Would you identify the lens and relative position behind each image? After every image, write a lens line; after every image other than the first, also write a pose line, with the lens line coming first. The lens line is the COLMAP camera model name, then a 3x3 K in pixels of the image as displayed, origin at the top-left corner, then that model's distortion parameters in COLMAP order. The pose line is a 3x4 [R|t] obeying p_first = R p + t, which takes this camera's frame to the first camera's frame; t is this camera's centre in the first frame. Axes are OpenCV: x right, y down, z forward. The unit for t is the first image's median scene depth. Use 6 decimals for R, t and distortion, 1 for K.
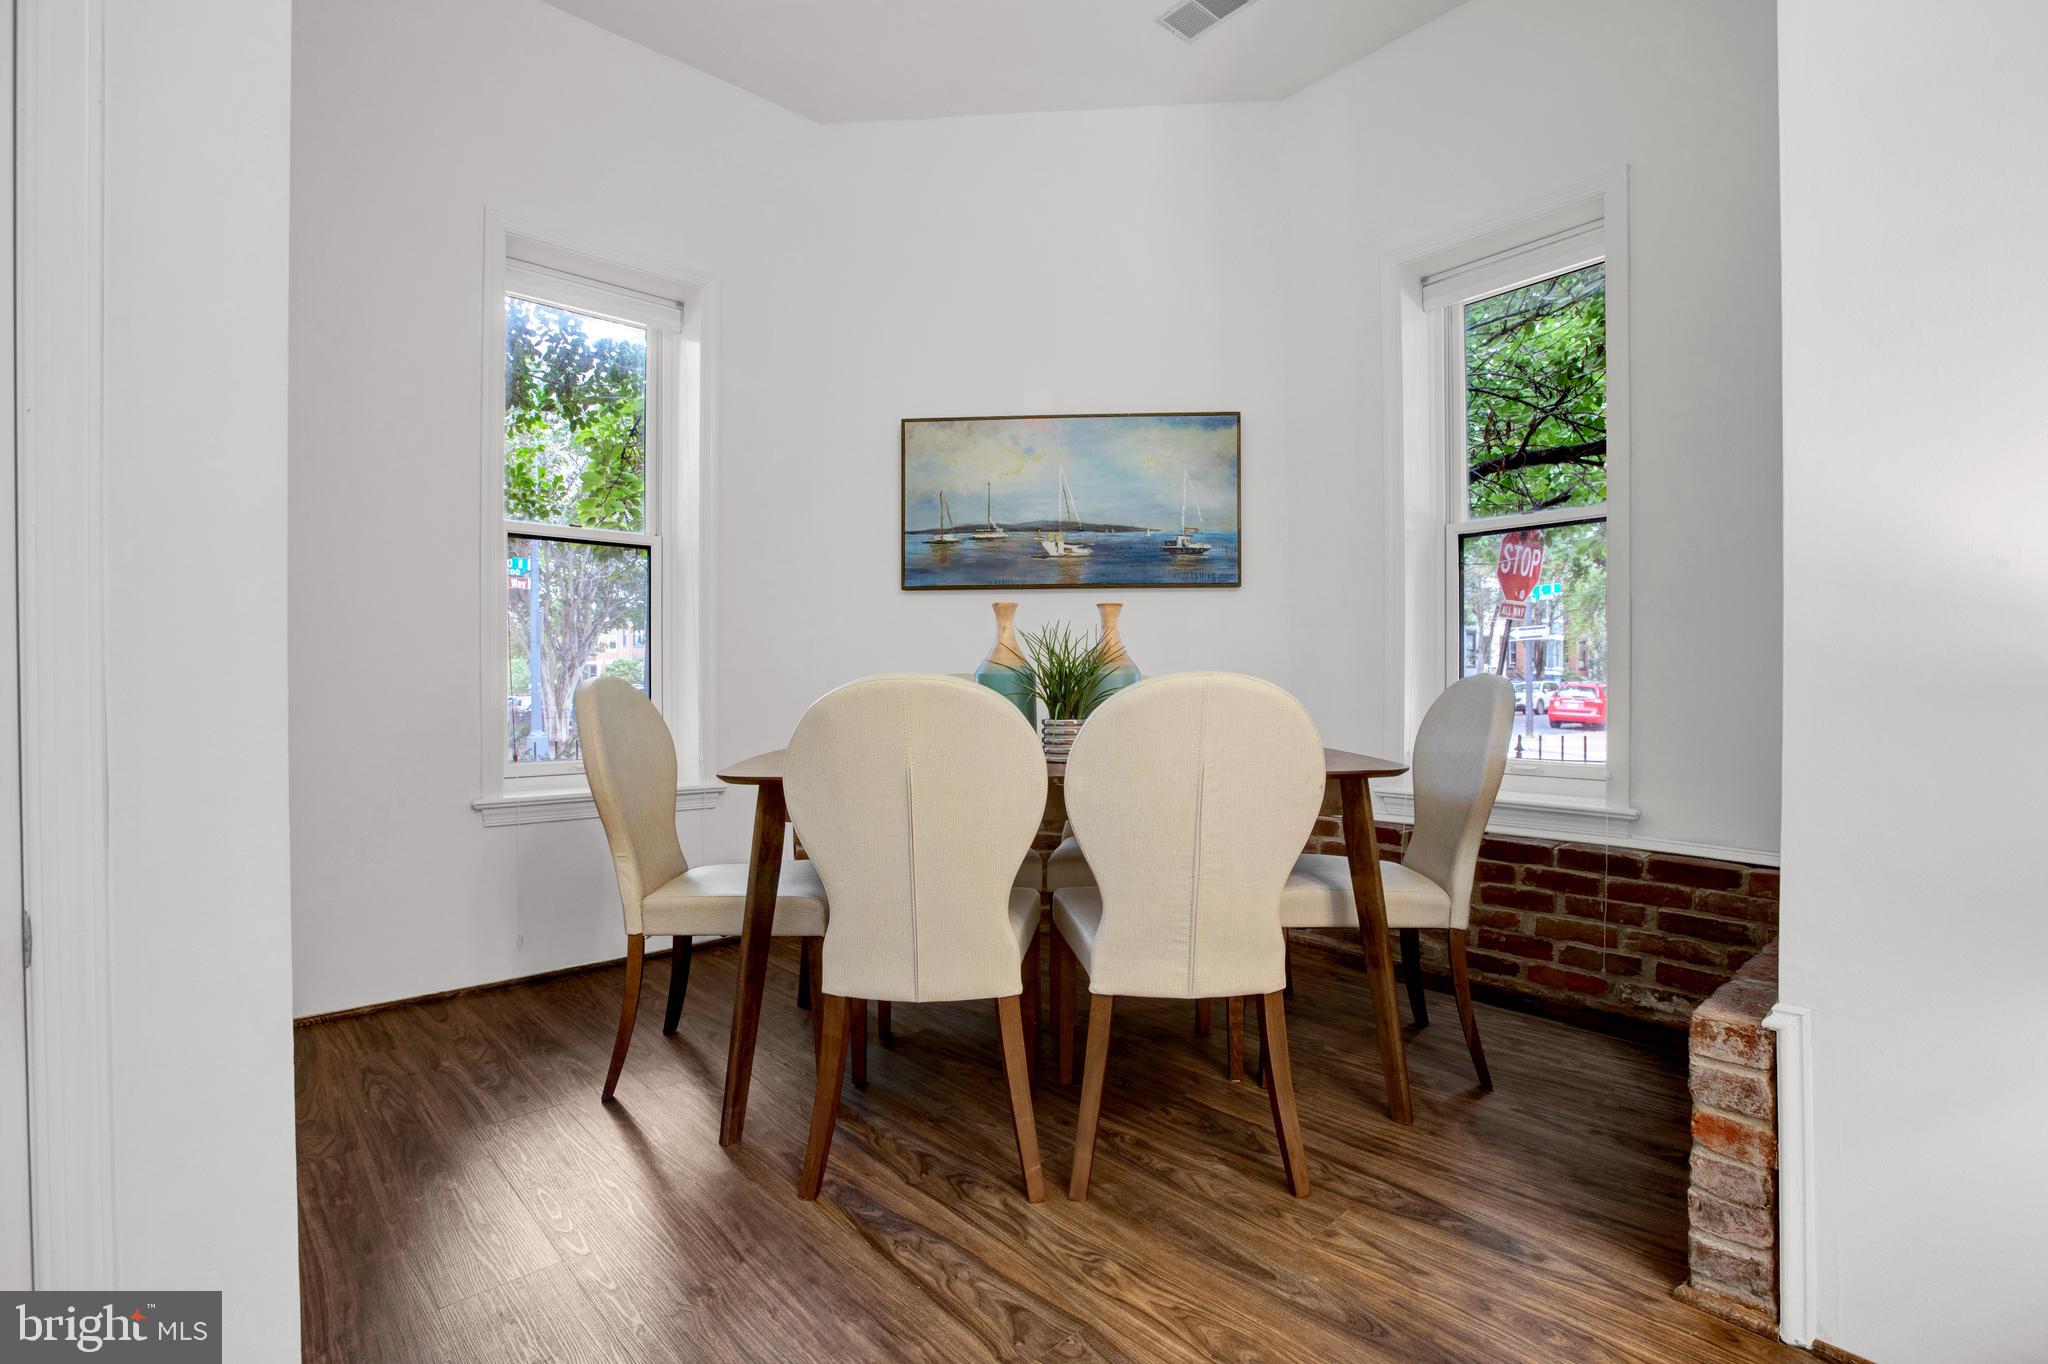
lens RADIAL K [[946.4, 0, 1028.0], [0, 946.4, 679.8], [0, 0, 1]] dist [-0.014402, 0.000626]
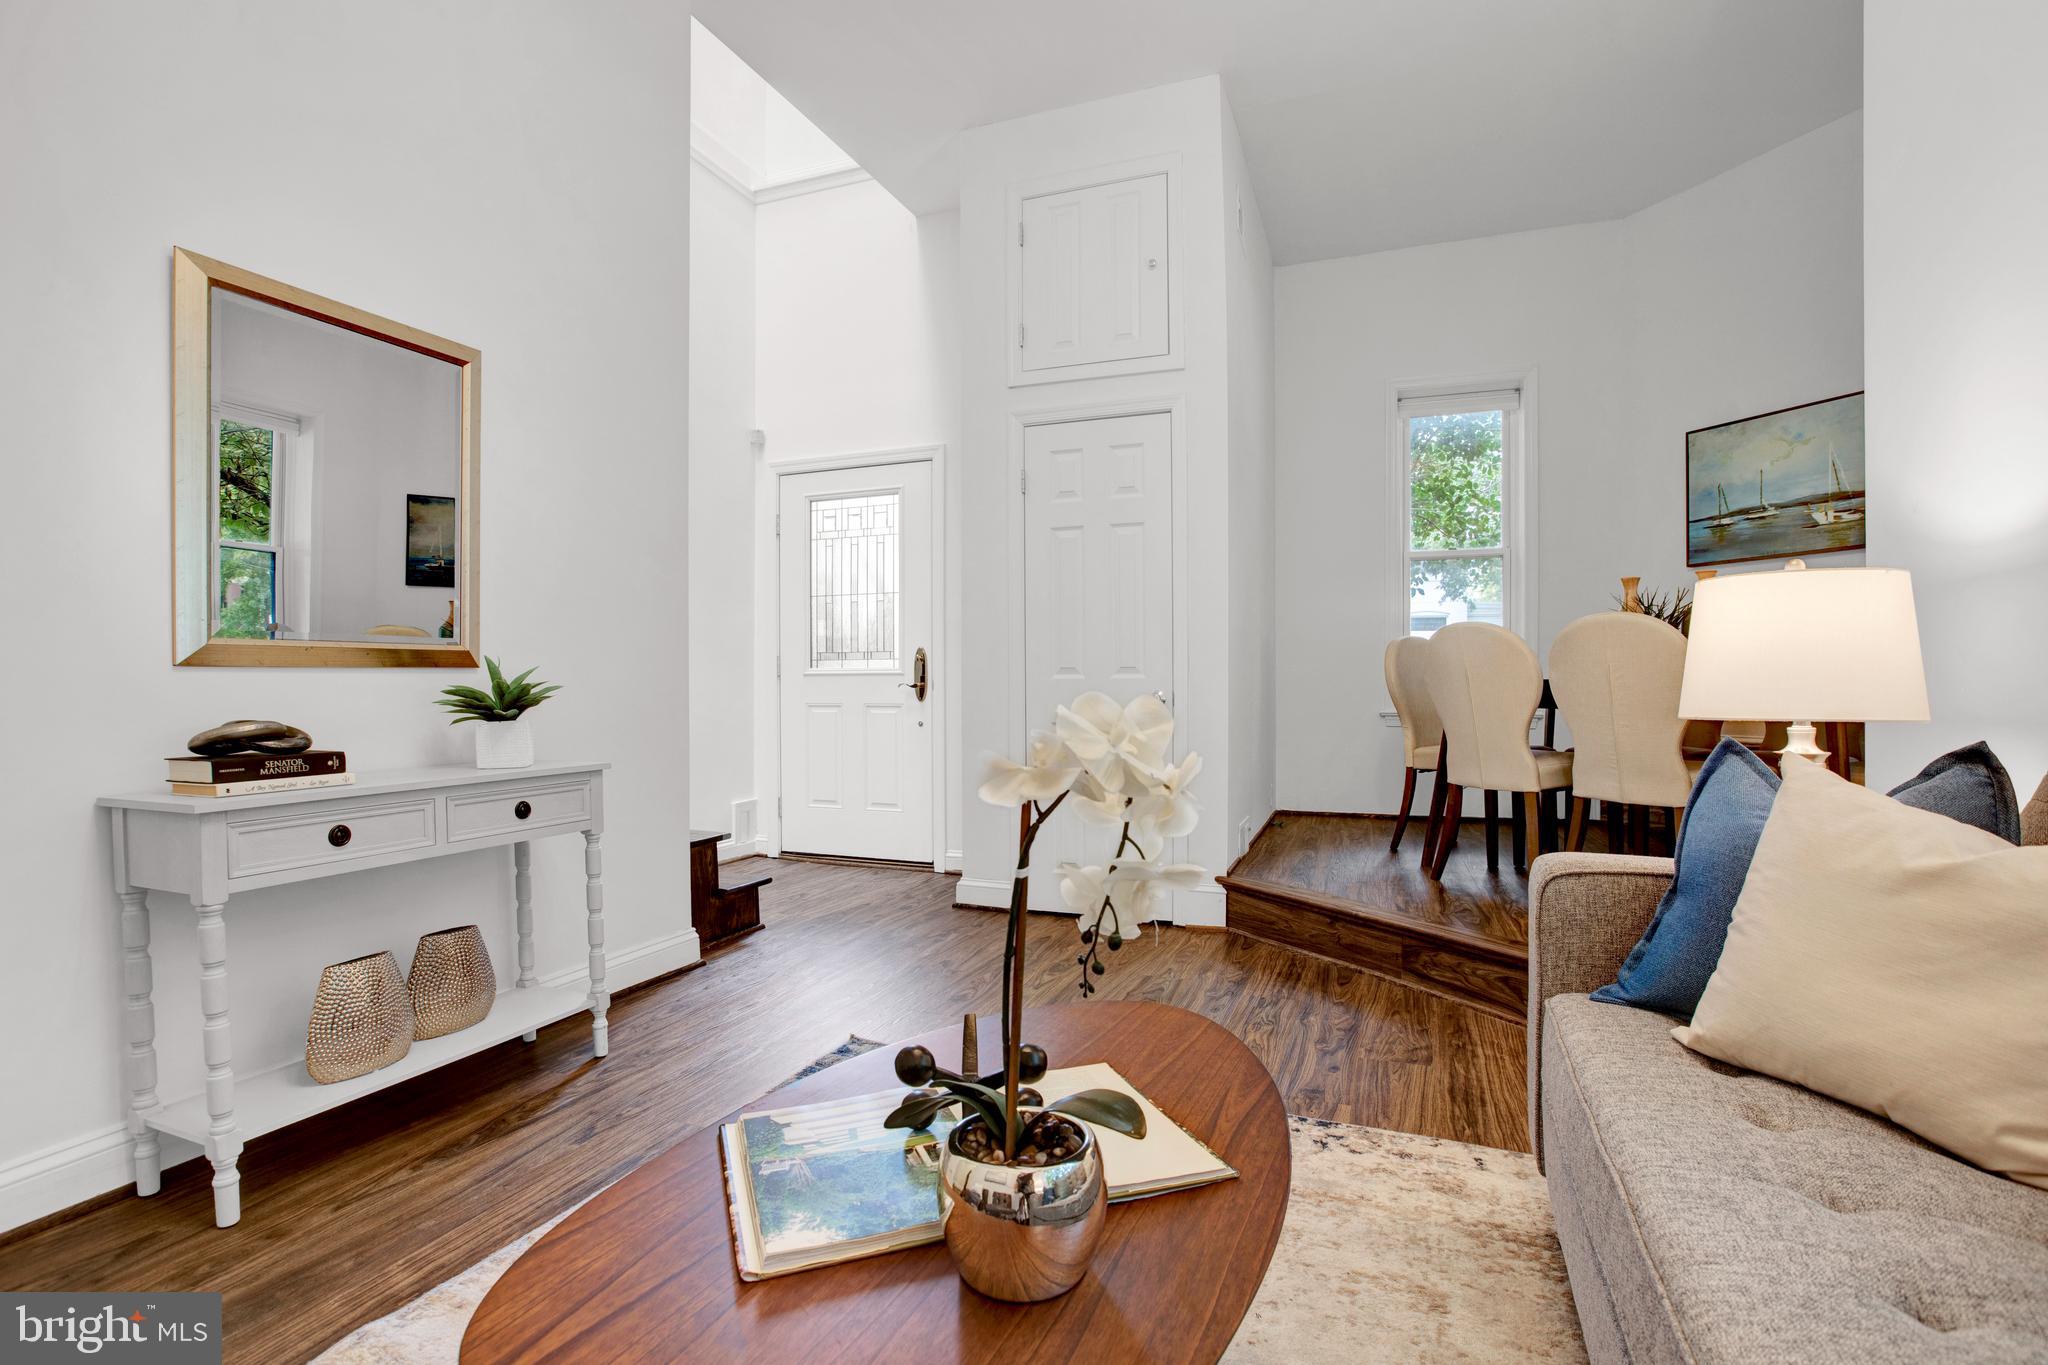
lens RADIAL K [[1000.4, 0, 1014.9], [0, 1000.4, 686.0], [0, 0, 1]] dist [-0.006615, -0.000853]
pose [[0.463886, 0.000642, -0.885894, 0.634728], [0.001182, 0.999998, 0.001344, 0.060464], [0.885894, -0.001670, 0.463885, -0.414856]]
